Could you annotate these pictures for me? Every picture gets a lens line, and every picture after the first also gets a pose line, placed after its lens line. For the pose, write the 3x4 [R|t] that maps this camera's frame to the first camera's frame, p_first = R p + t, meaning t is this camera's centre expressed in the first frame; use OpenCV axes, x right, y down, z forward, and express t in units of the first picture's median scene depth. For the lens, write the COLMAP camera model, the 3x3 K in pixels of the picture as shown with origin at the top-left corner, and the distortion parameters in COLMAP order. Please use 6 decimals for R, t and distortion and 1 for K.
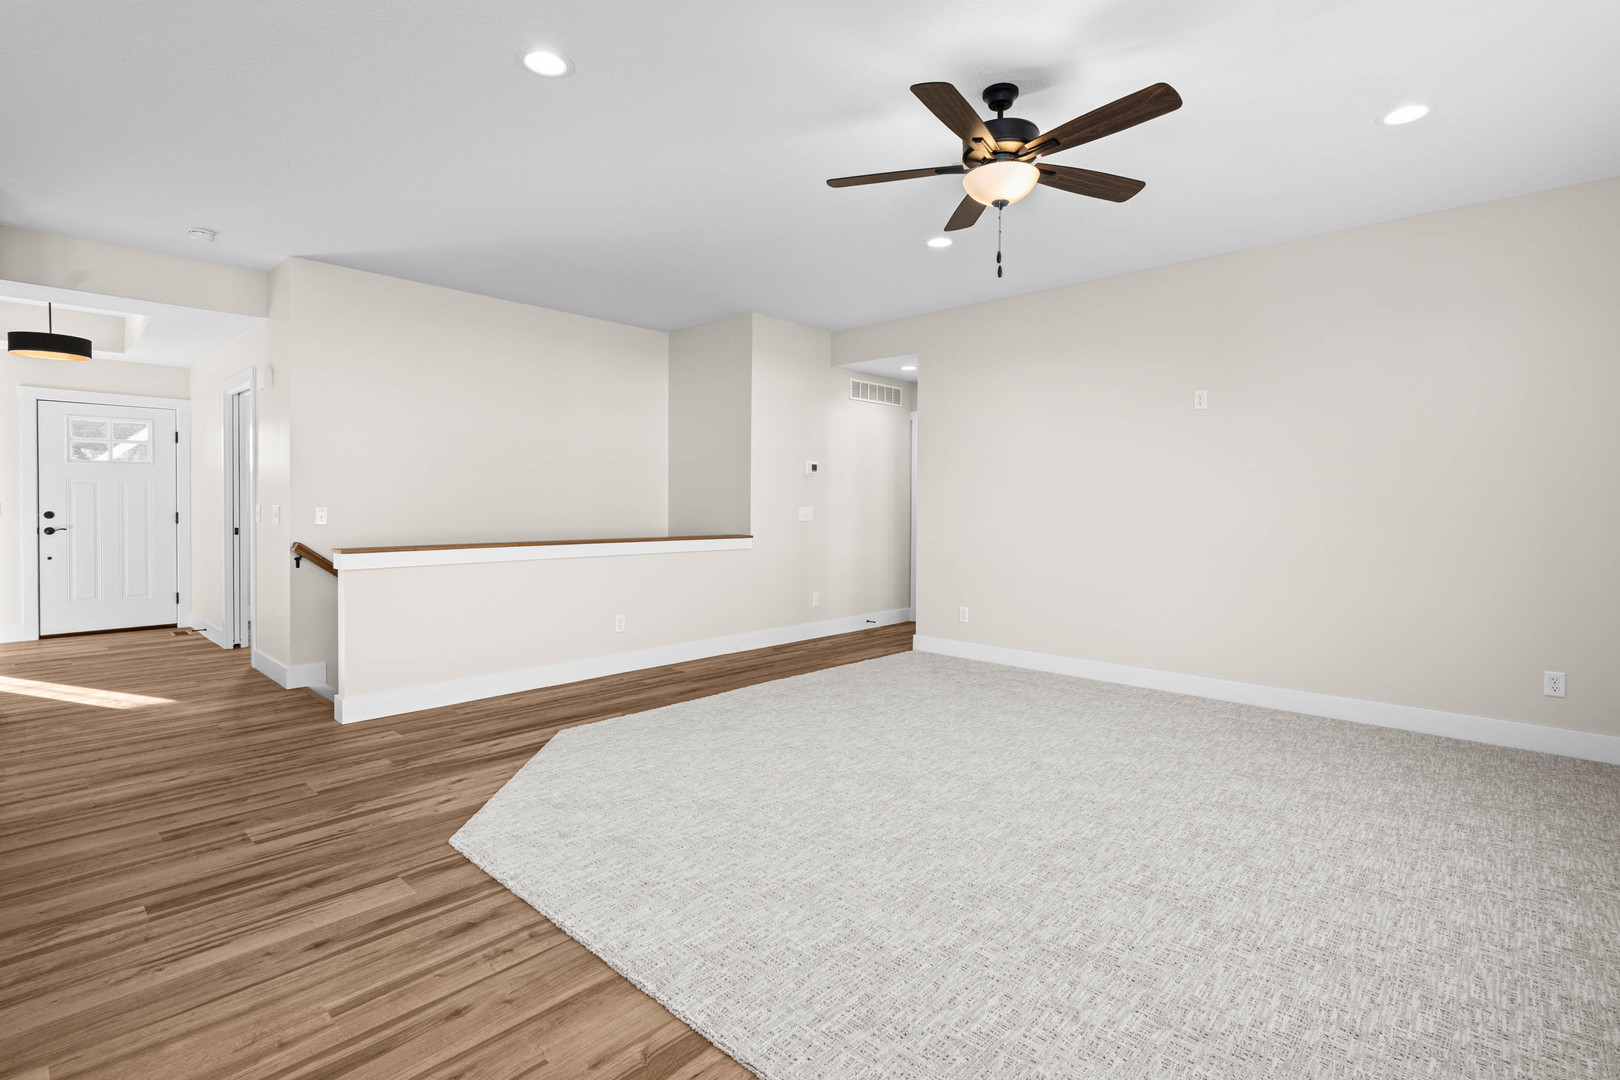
lens RADIAL K [[757.8, 0, 818.2], [0, 757.8, 512.1], [0, 0, 1]] dist [0.001683, 0.000143]
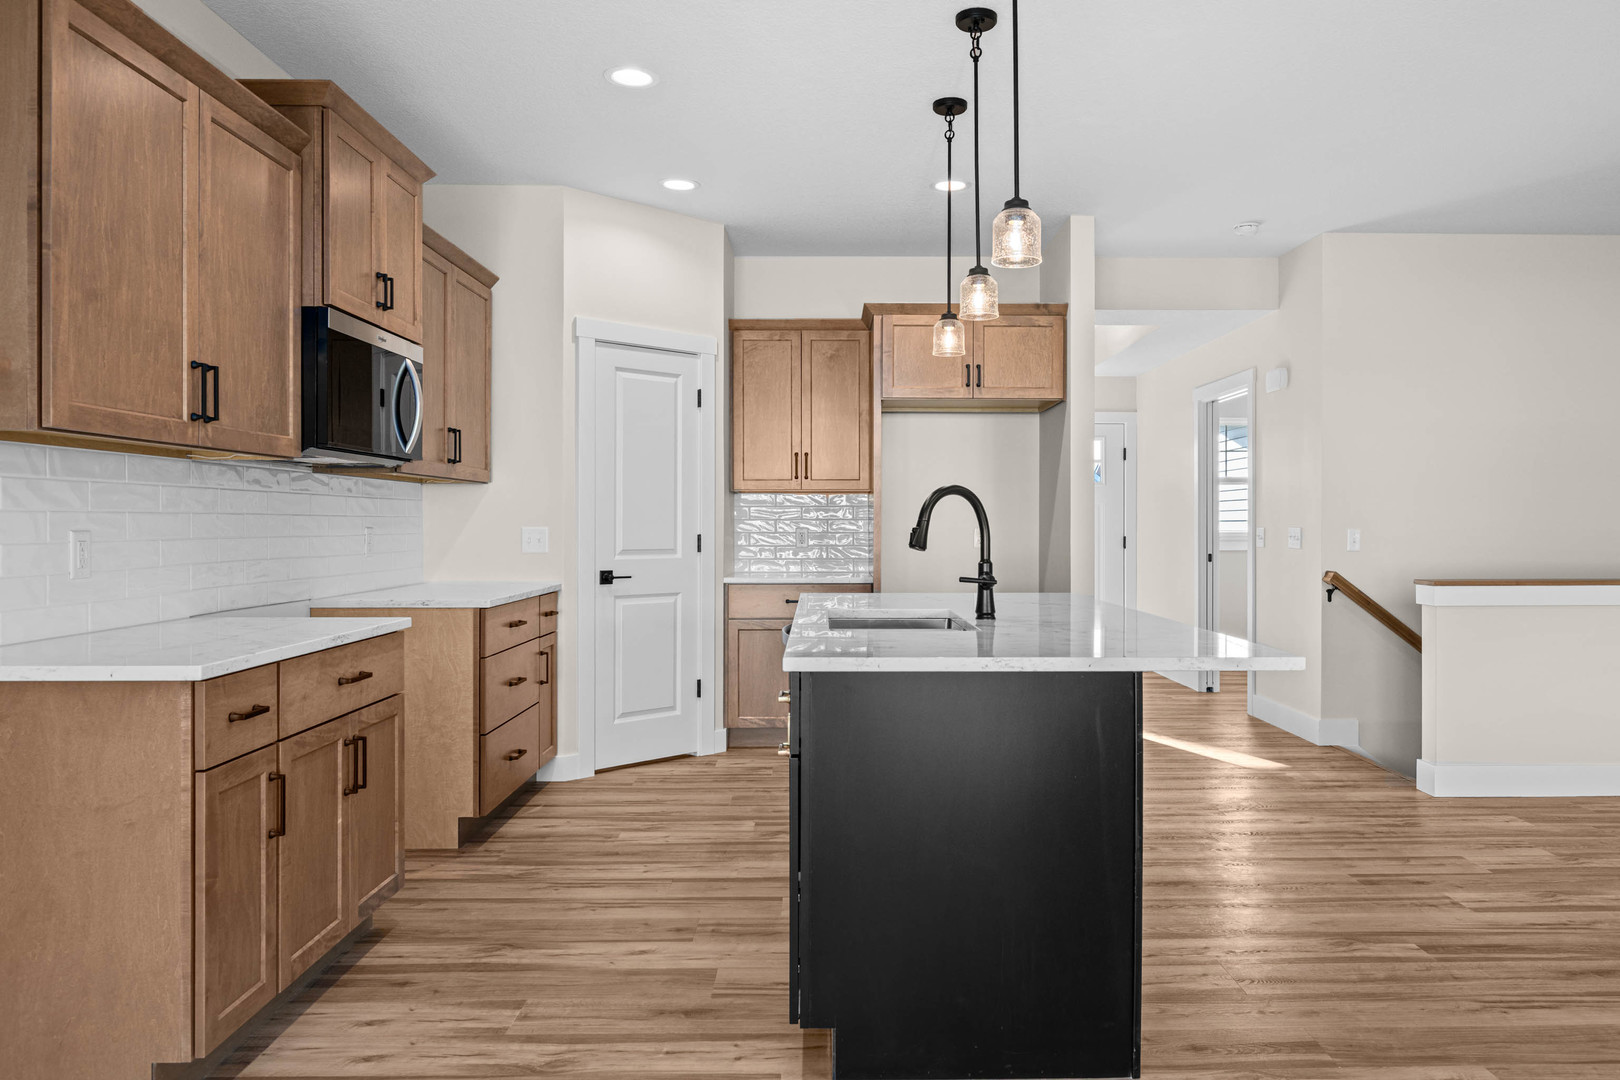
lens RADIAL K [[1097.1, 0, 853.9], [0, 1097.1, 529.0], [0, 0, 1]] dist [-0.007913, 0.000953]
pose [[0.691825, -0.002684, -0.722060, -0.296294], [-0.004298, 0.999960, -0.007835, 0.008416], [0.722052, 0.008523, 0.691786, -0.360765]]
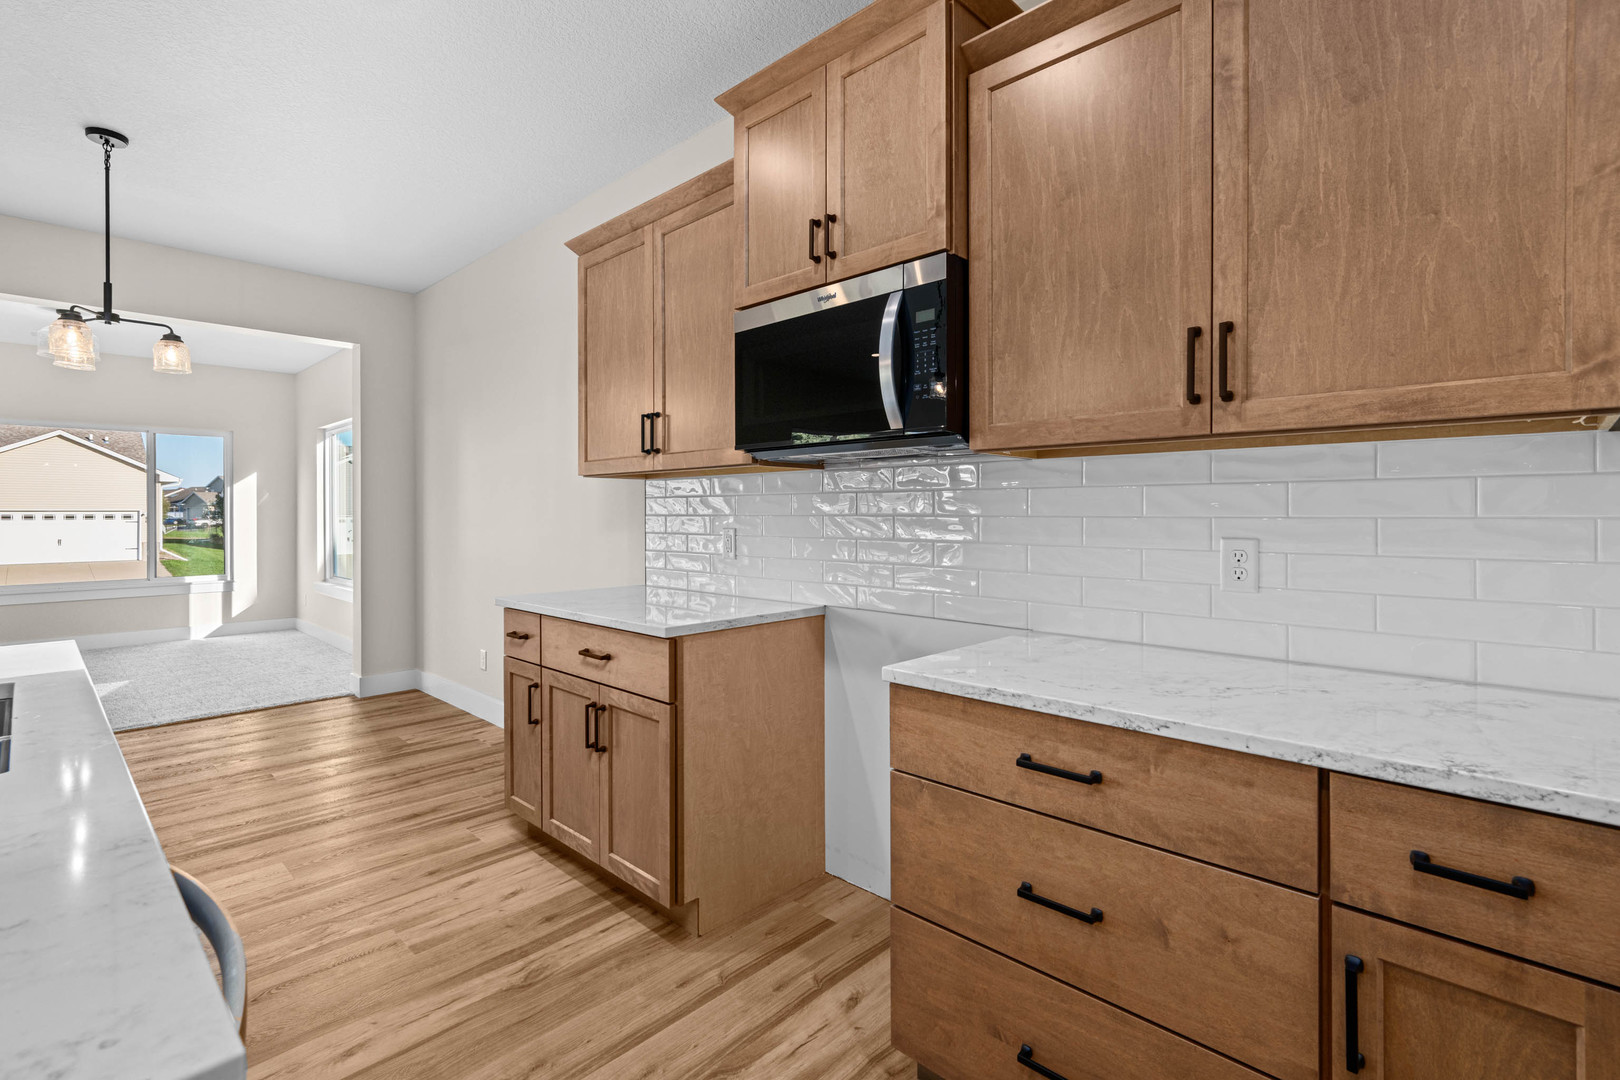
lens RADIAL K [[757.8, 0, 818.2], [0, 757.8, 512.1], [0, 0, 1]] dist [0.001683, 0.000143]
pose [[-0.999654, -0.004835, 0.025849, -1.565049], [-0.004488, 0.999899, 0.013463, -0.028712], [-0.025911, 0.013343, -0.999575, 0.793519]]
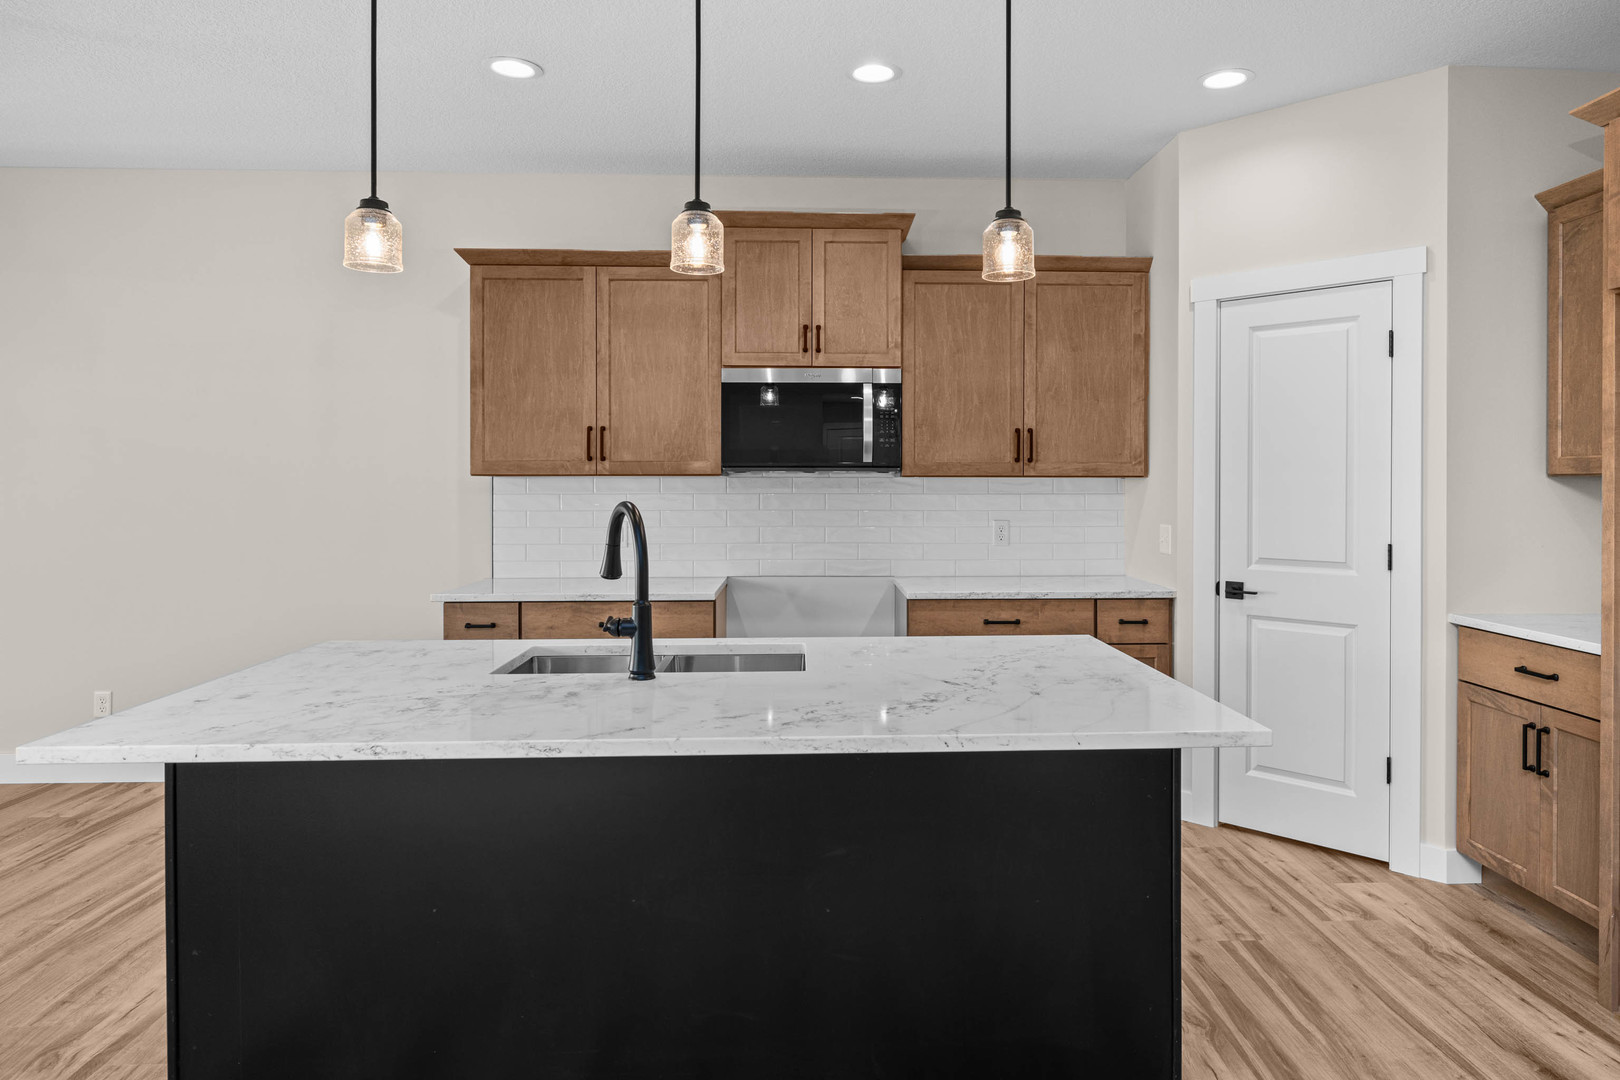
lens RADIAL K [[989.3, 0, 849.8], [0, 989.3, 492.9], [0, 0, 1]] dist [0.003821, 0.000519]
pose [[-0.707114, -0.000608, -0.707099, -0.583901], [-0.014832, 0.999792, 0.013972, -0.064753], [0.706944, 0.020368, -0.706976, 1.155435]]
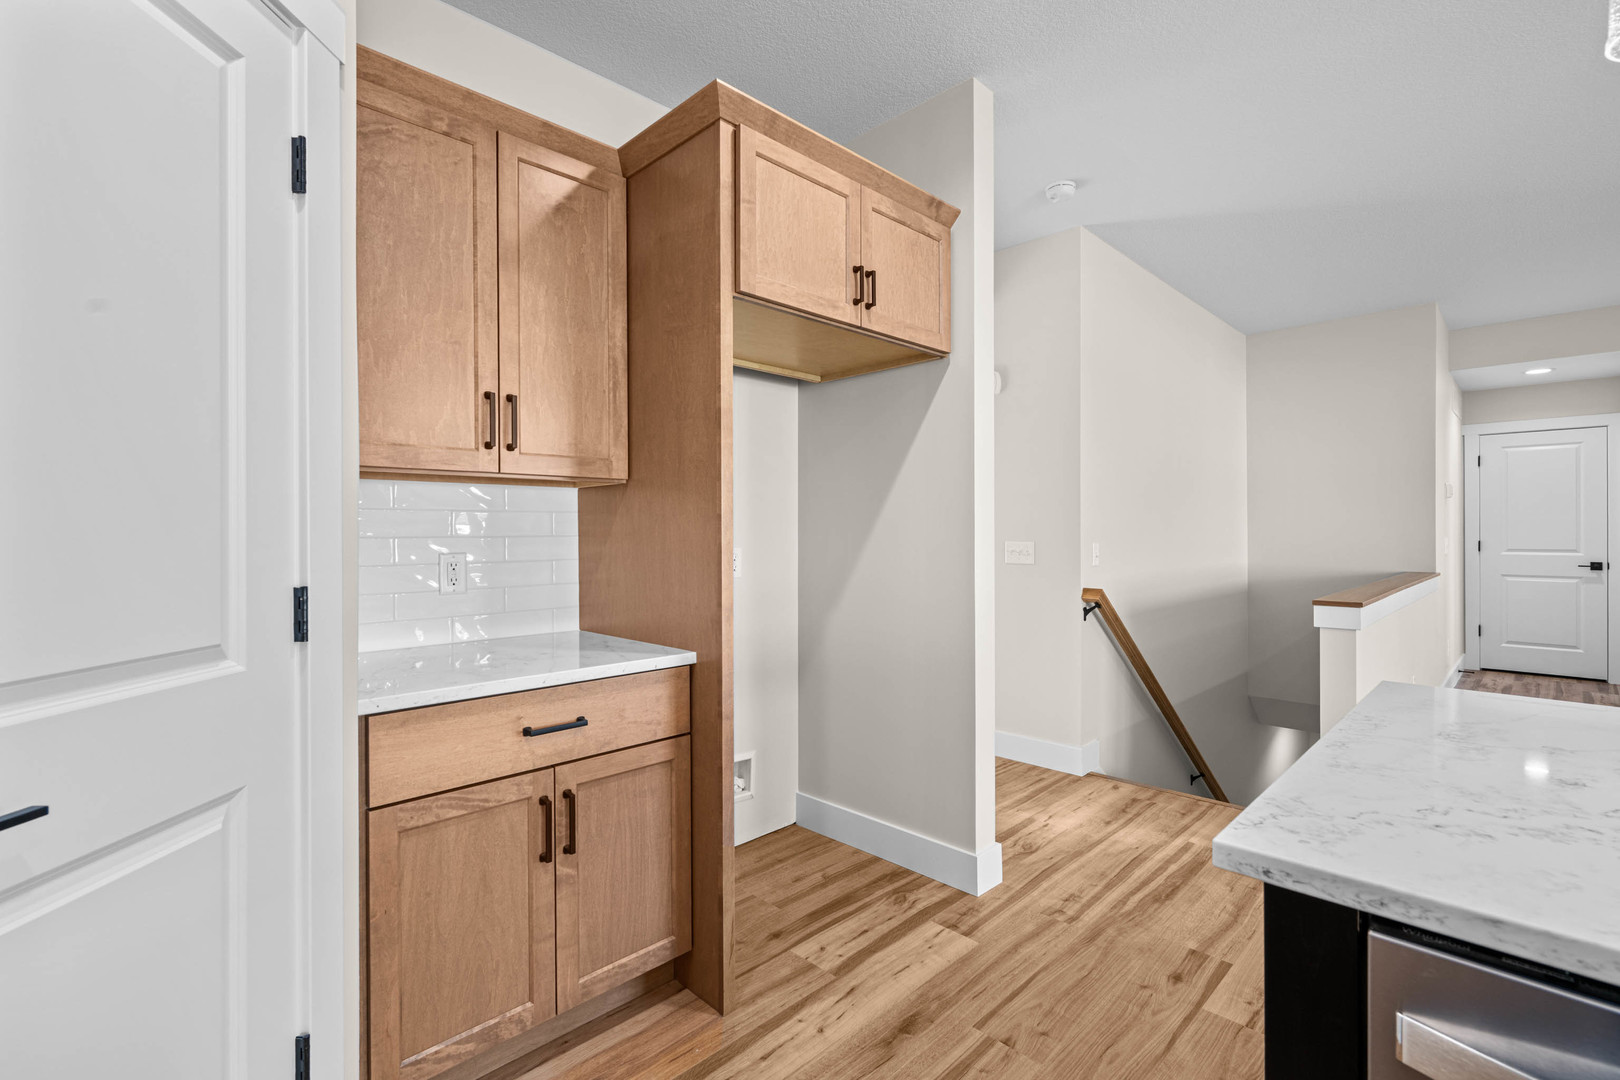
lens RADIAL K [[743.6, 0, 811.1], [0, 743.6, 533.7], [0, 0, 1]] dist [0.000609, 0.000062]
pose [[0.999012, -0.011570, -0.042907, -1.568881], [0.011070, 0.999868, -0.011895, -0.018432], [0.043039, 0.011408, 0.999008, 0.367760]]
